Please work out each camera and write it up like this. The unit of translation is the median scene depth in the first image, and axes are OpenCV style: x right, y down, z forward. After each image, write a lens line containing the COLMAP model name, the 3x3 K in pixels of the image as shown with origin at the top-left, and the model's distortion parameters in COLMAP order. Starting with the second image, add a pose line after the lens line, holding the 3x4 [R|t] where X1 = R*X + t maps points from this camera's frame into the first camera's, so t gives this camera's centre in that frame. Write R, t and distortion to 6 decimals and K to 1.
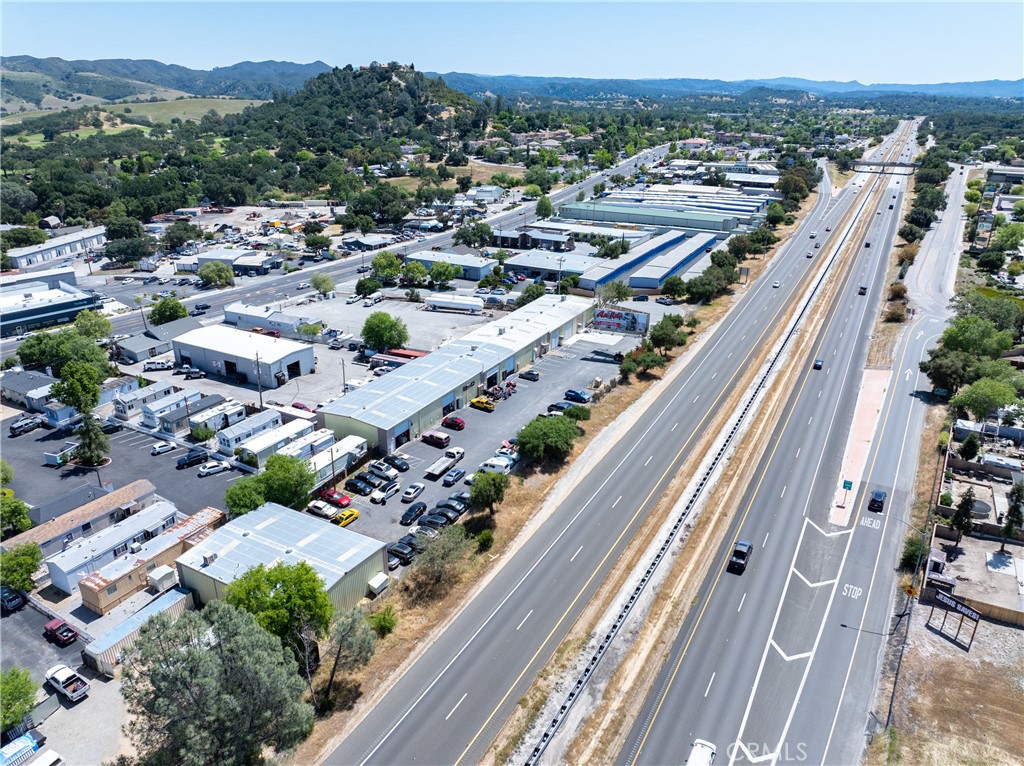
lens RADIAL K [[718.6, 0, 513.9], [0, 718.6, 379.9], [0, 0, 1]] dist [-0.039651, 0.011915]
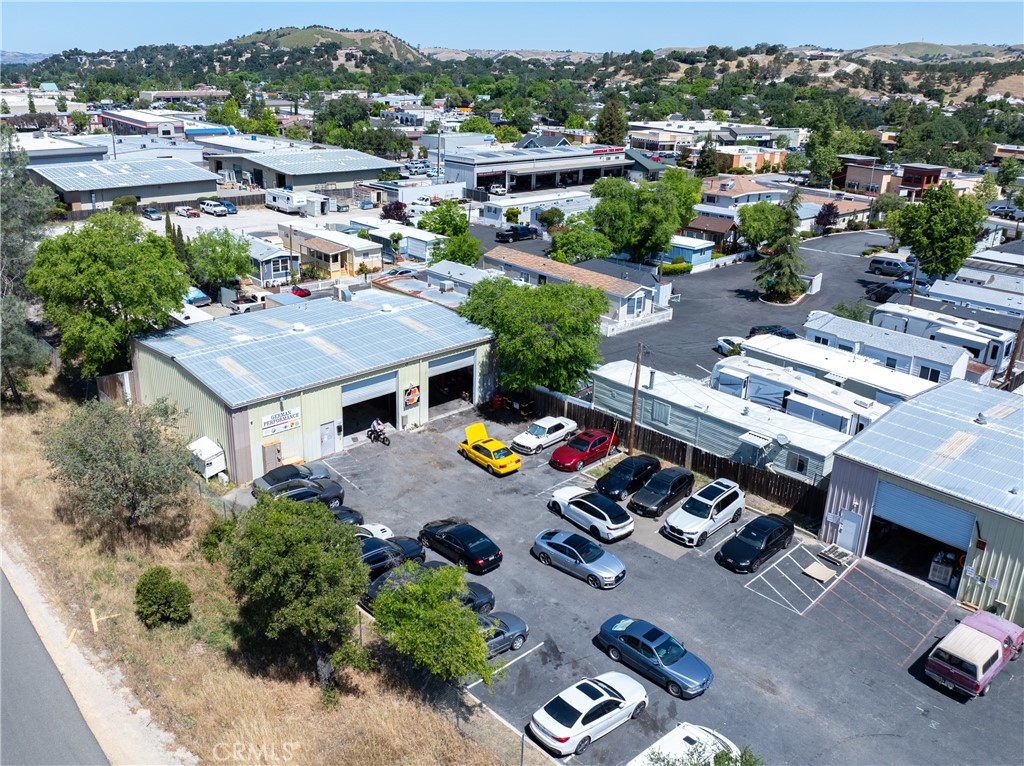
lens RADIAL K [[718.6, 0, 508.9], [0, 718.6, 382.5], [0, 0, 1]] dist [-0.039651, 0.011915]
pose [[-0.368089, 0.304867, -0.878389, 0.083441], [-0.355303, 0.826899, 0.435886, -0.023178], [0.859226, 0.472539, -0.196053, 0.664361]]
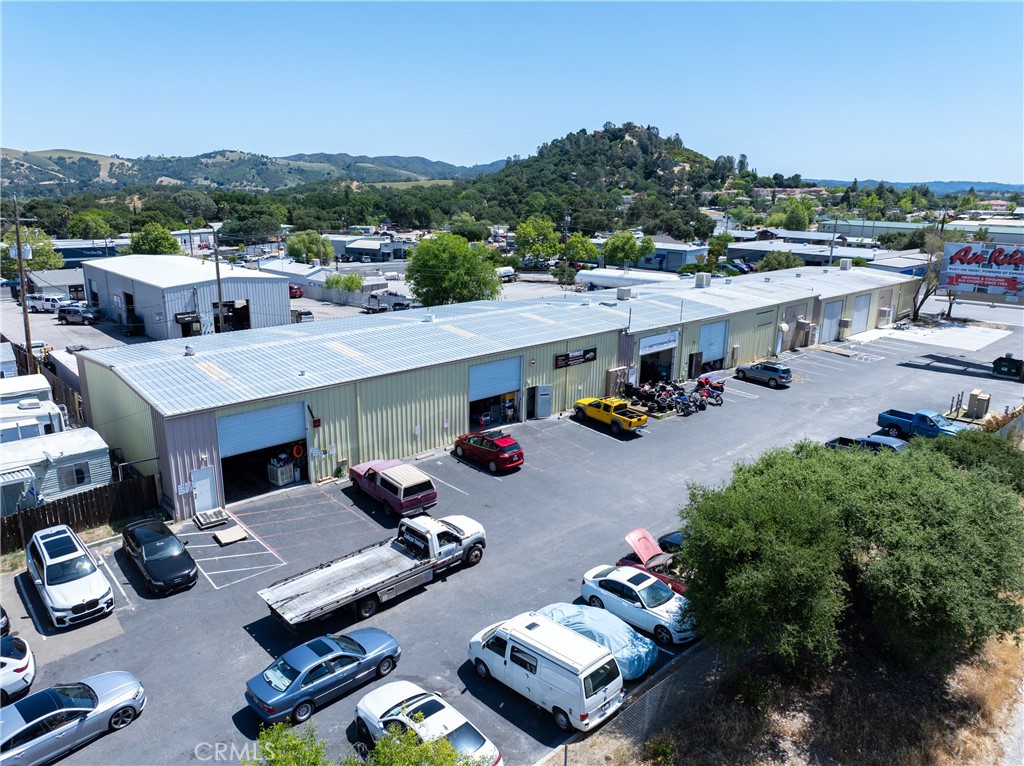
lens RADIAL K [[718.6, 0, 516.2], [0, 718.6, 382.9], [0, 0, 1]] dist [-0.039651, 0.011915]
pose [[0.950036, 0.085937, -0.300076, 0.010596], [-0.122684, 0.986789, -0.105815, 0.049808], [0.287018, 0.137343, 0.948028, 0.569446]]
